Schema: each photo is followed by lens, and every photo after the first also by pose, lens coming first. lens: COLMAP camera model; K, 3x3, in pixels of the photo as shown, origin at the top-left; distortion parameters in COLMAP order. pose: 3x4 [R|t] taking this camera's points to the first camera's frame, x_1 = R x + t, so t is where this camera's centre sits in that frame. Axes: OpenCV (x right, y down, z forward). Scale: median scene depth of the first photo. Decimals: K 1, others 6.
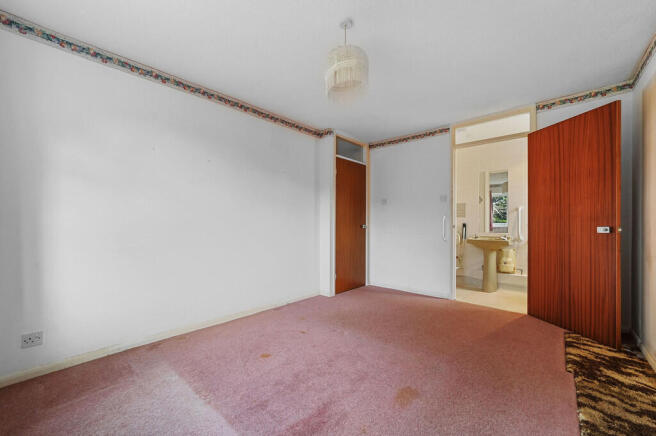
lens RADIAL K [[260.1, 0, 327.9], [0, 260.1, 219.9], [0, 0, 1]] dist [-0.001741, -0.000131]
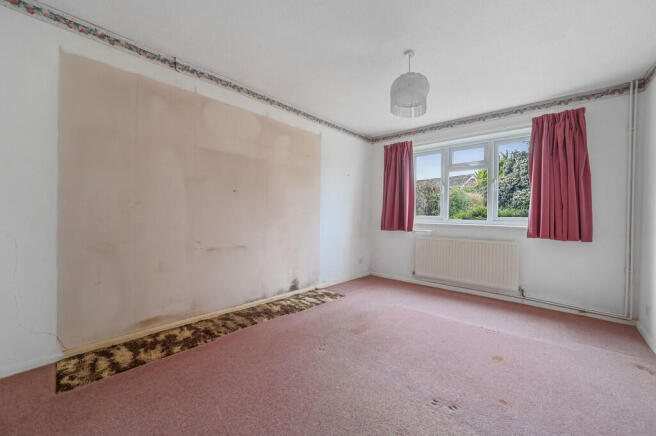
lens RADIAL K [[260.1, 0, 327.3], [0, 260.1, 214.8], [0, 0, 1]] dist [-0.001741, -0.000131]
pose [[-0.999195, -0.015034, 0.037188, 0.374383], [-0.014939, 0.999884, 0.002840, 0.007370], [-0.037226, 0.002282, -0.999304, 2.149917]]
